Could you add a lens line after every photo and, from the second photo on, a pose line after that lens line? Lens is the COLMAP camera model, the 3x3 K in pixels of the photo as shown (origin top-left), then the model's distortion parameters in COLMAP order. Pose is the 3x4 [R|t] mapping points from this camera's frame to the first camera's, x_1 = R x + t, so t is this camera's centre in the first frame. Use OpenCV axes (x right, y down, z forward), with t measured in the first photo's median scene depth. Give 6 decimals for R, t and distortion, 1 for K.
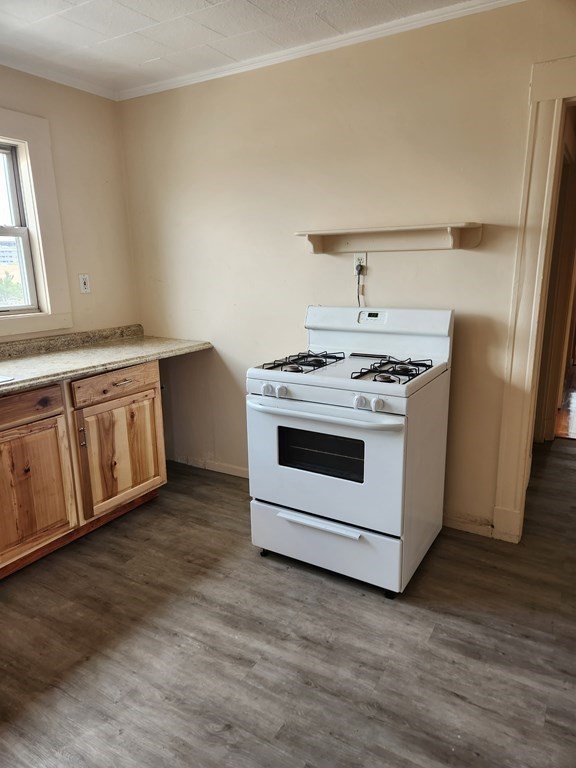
lens RADIAL K [[512.9, 0, 292.8], [0, 512.9, 383.4], [0, 0, 1]] dist [0.062903, -0.052351]
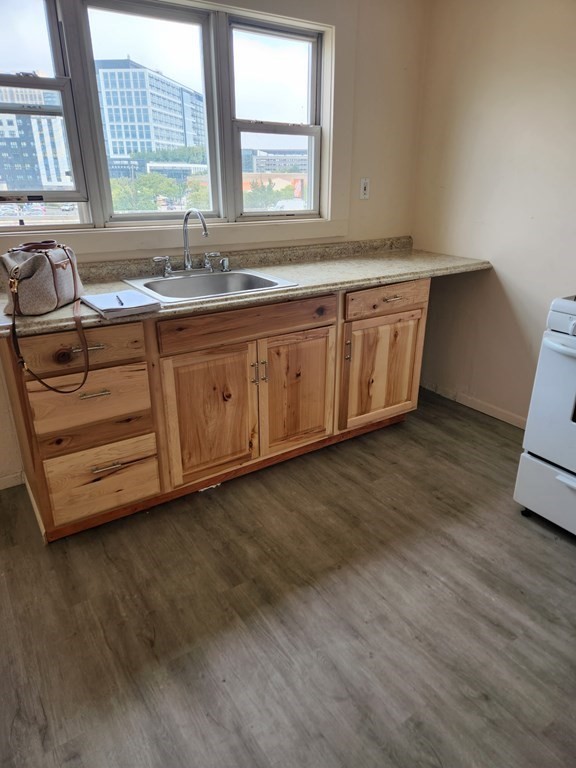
lens RADIAL K [[512.9, 0, 290.1], [0, 512.9, 379.9], [0, 0, 1]] dist [0.062903, -0.052351]
pose [[0.897431, 0.176050, -0.404505, -0.107265], [-0.112883, 0.978036, 0.175223, -0.000512], [0.426469, -0.111589, 0.897592, 0.070395]]
